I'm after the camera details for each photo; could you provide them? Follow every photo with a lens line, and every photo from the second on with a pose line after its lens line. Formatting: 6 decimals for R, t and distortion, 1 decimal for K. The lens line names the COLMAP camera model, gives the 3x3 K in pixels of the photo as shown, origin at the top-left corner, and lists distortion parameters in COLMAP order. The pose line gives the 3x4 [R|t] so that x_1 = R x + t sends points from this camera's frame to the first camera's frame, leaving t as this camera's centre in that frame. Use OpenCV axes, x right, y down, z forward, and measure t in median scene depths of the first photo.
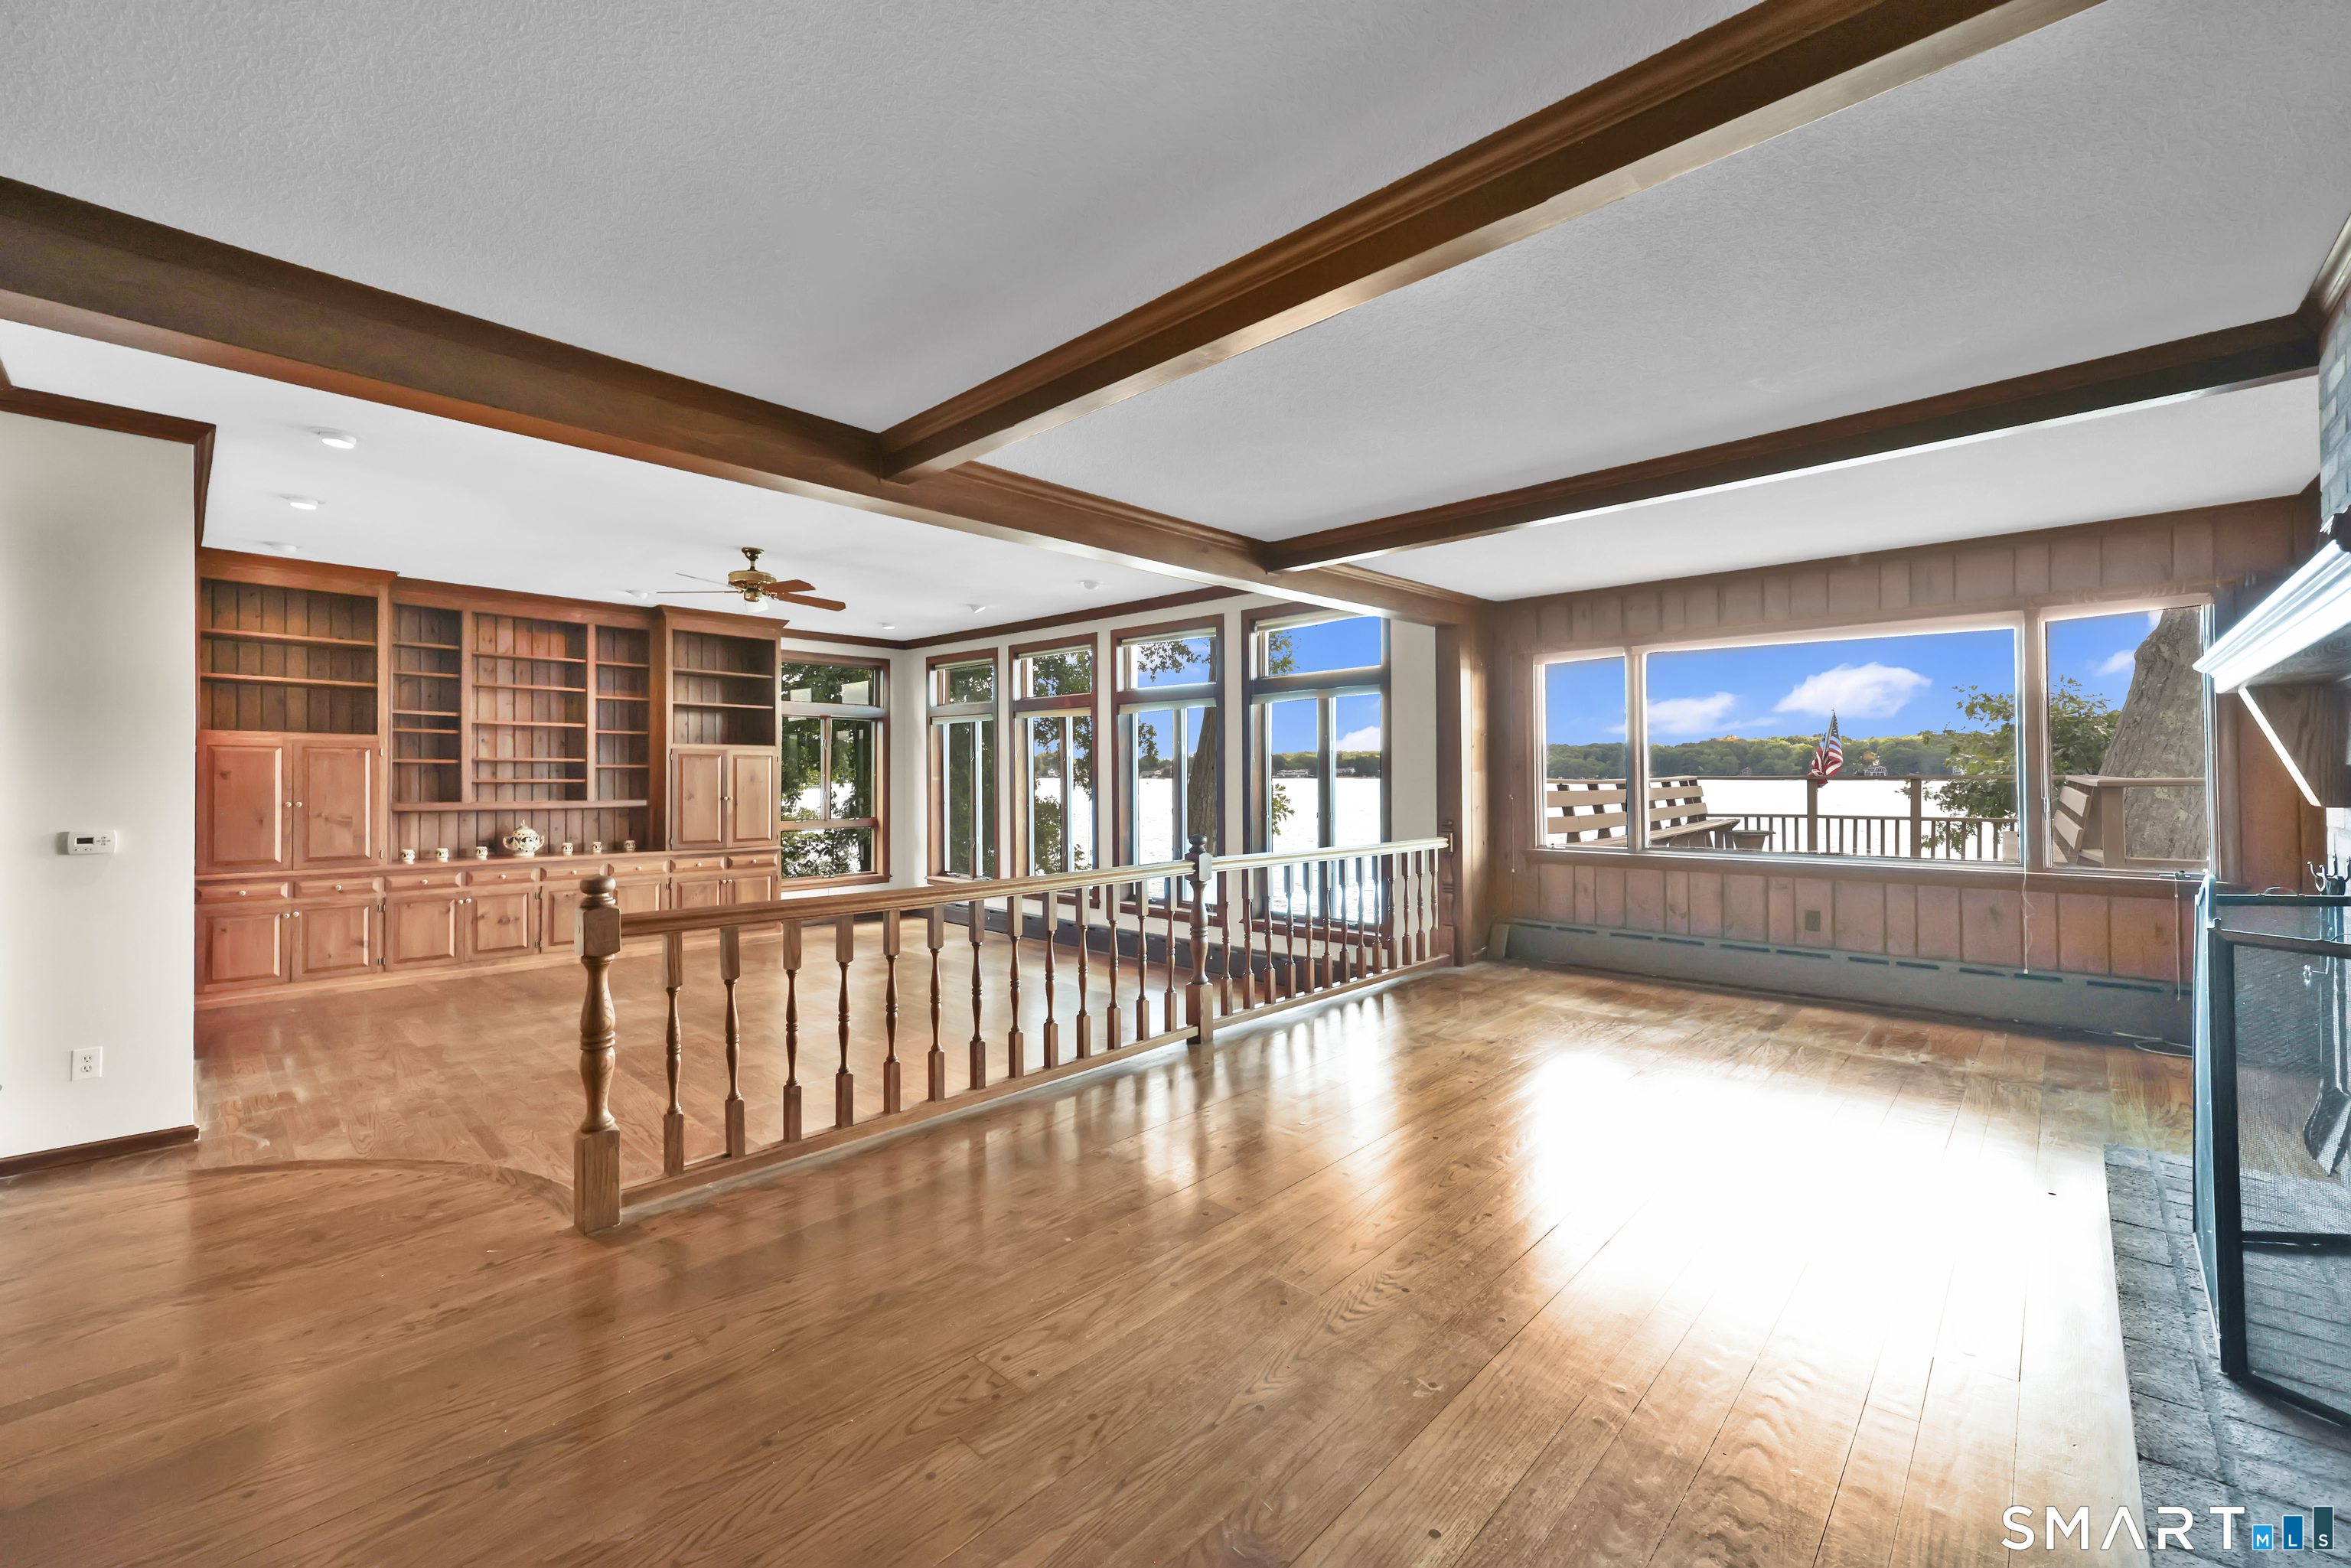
lens RADIAL K [[926.4, 0, 1191.6], [0, 926.4, 773.7], [0, 0, 1]] dist [0.014667, 0.000278]
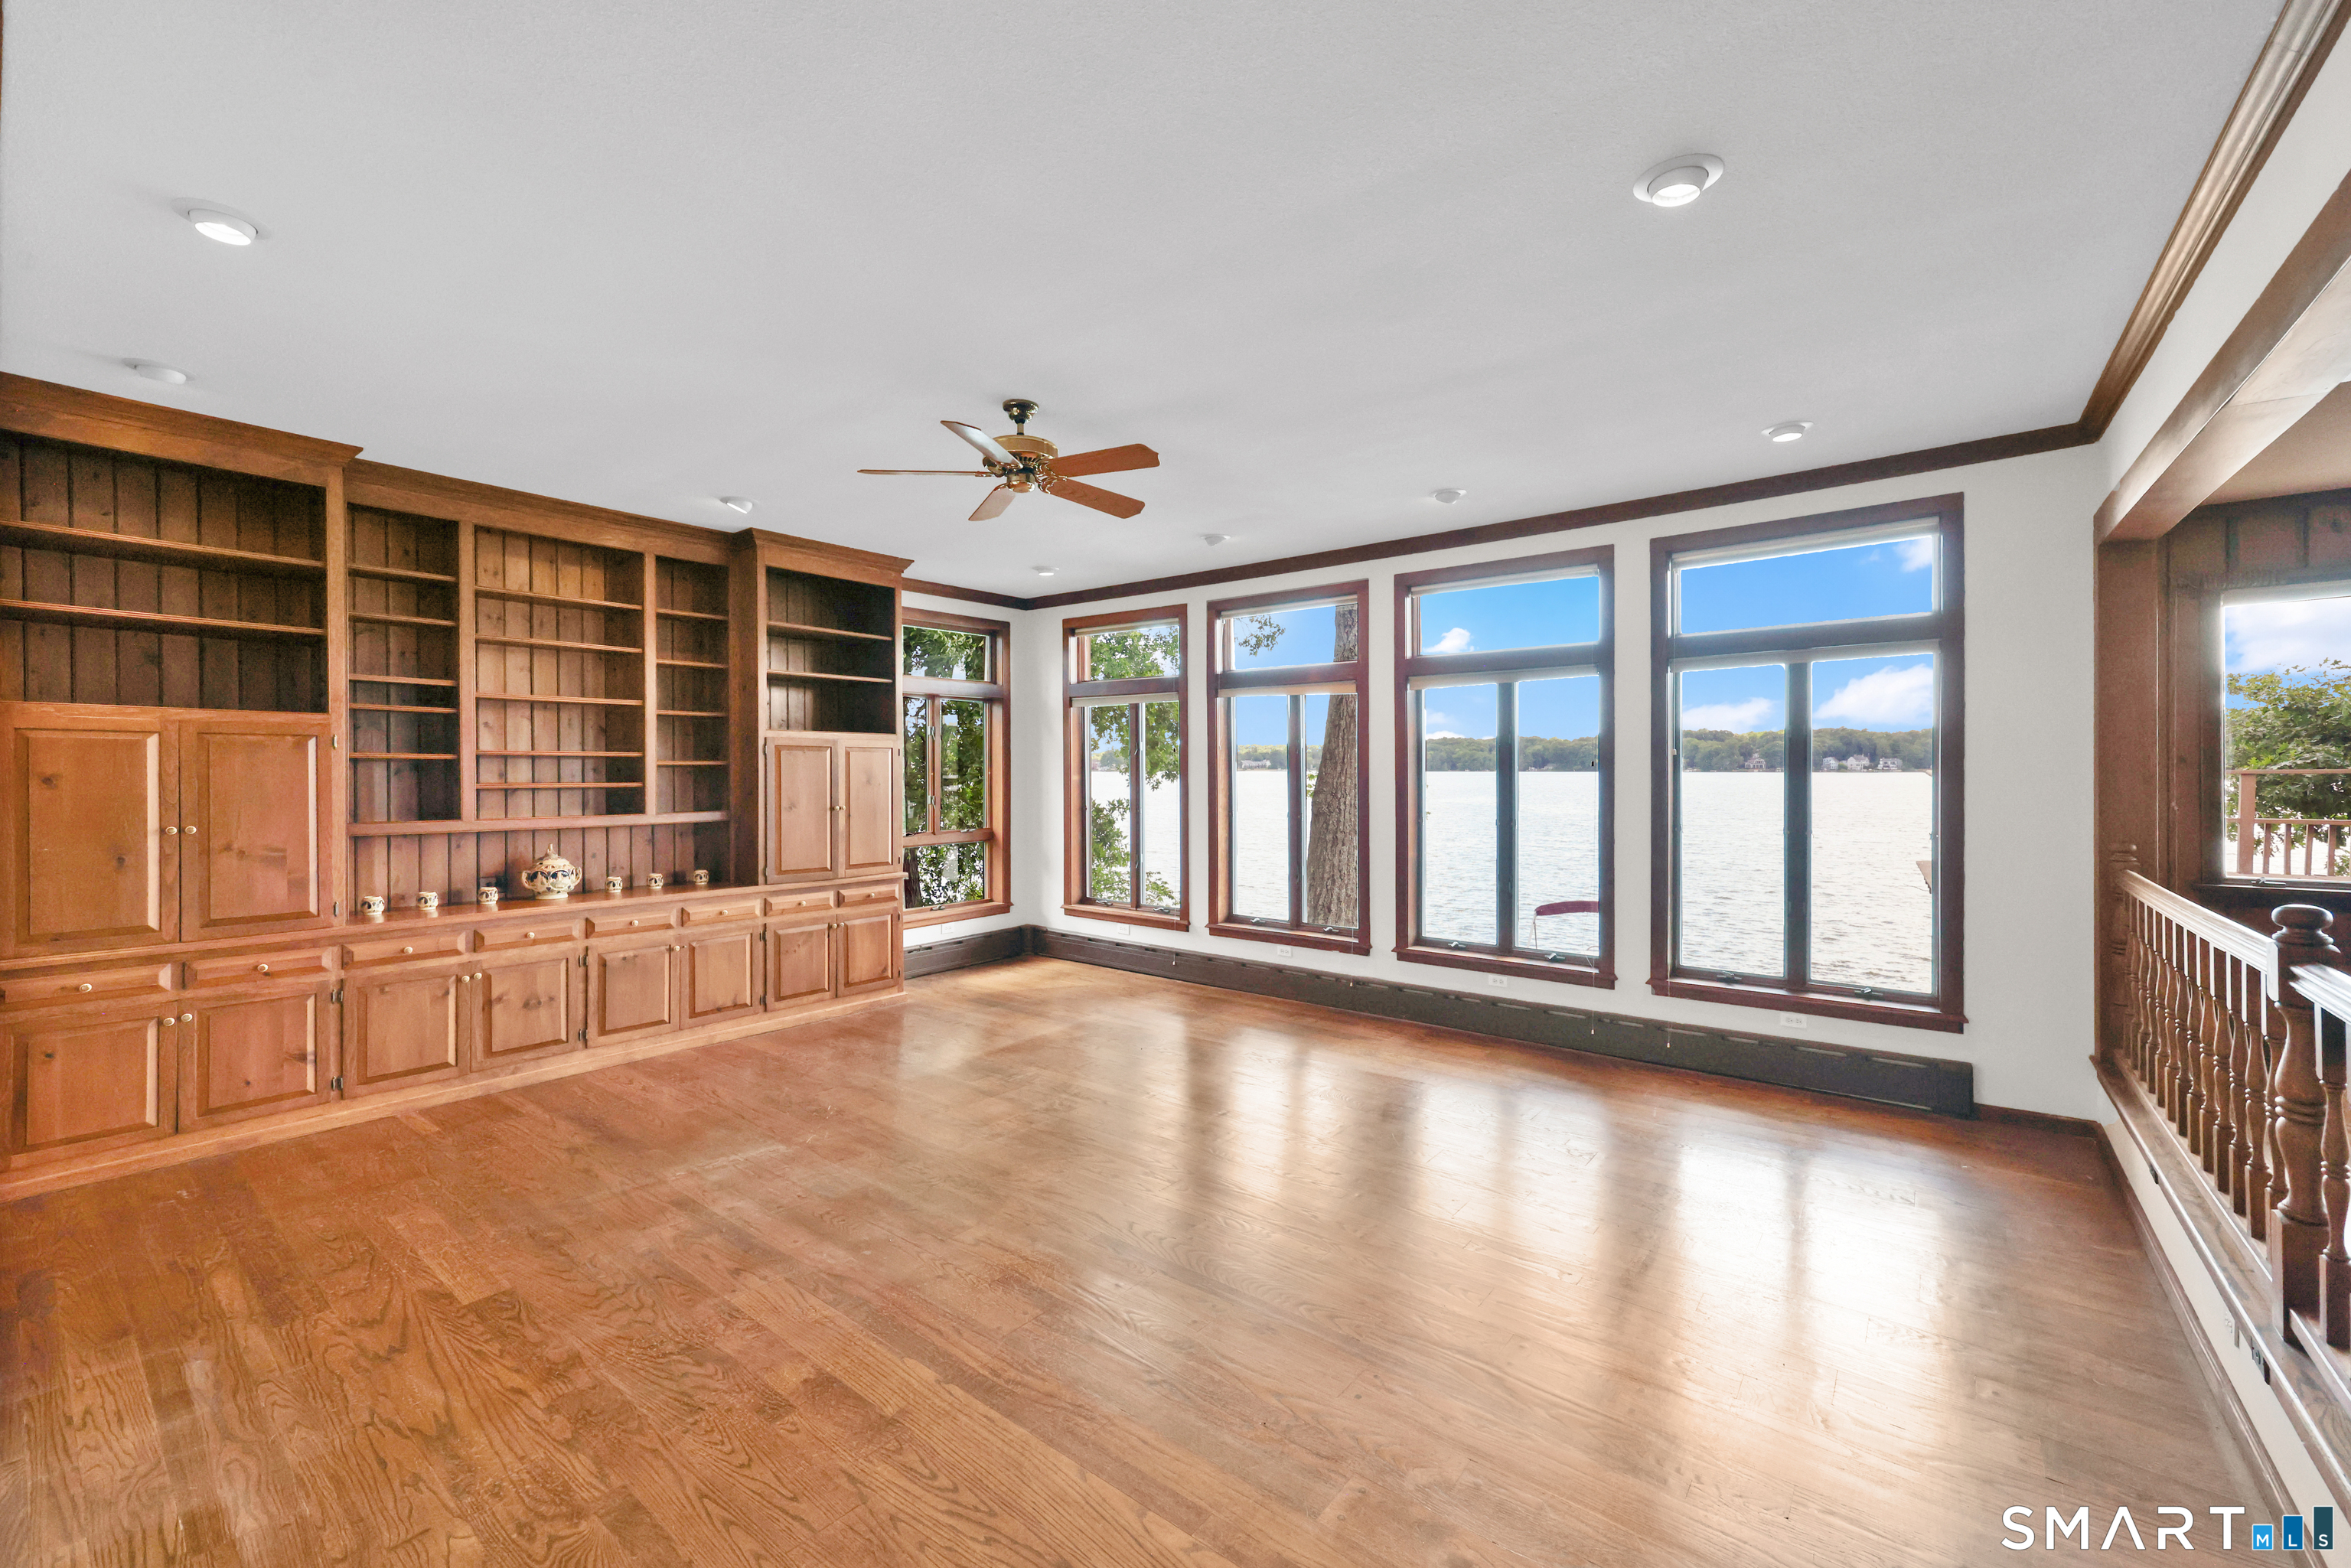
lens RADIAL K [[926.4, 0, 1208.1], [0, 926.4, 773.0], [0, 0, 1]] dist [0.014667, 0.000278]
pose [[0.995404, -0.004651, 0.095650, -0.321848], [0.004258, 0.999982, 0.004304, -0.002218], [-0.095669, -0.003877, 0.995406, 0.303639]]
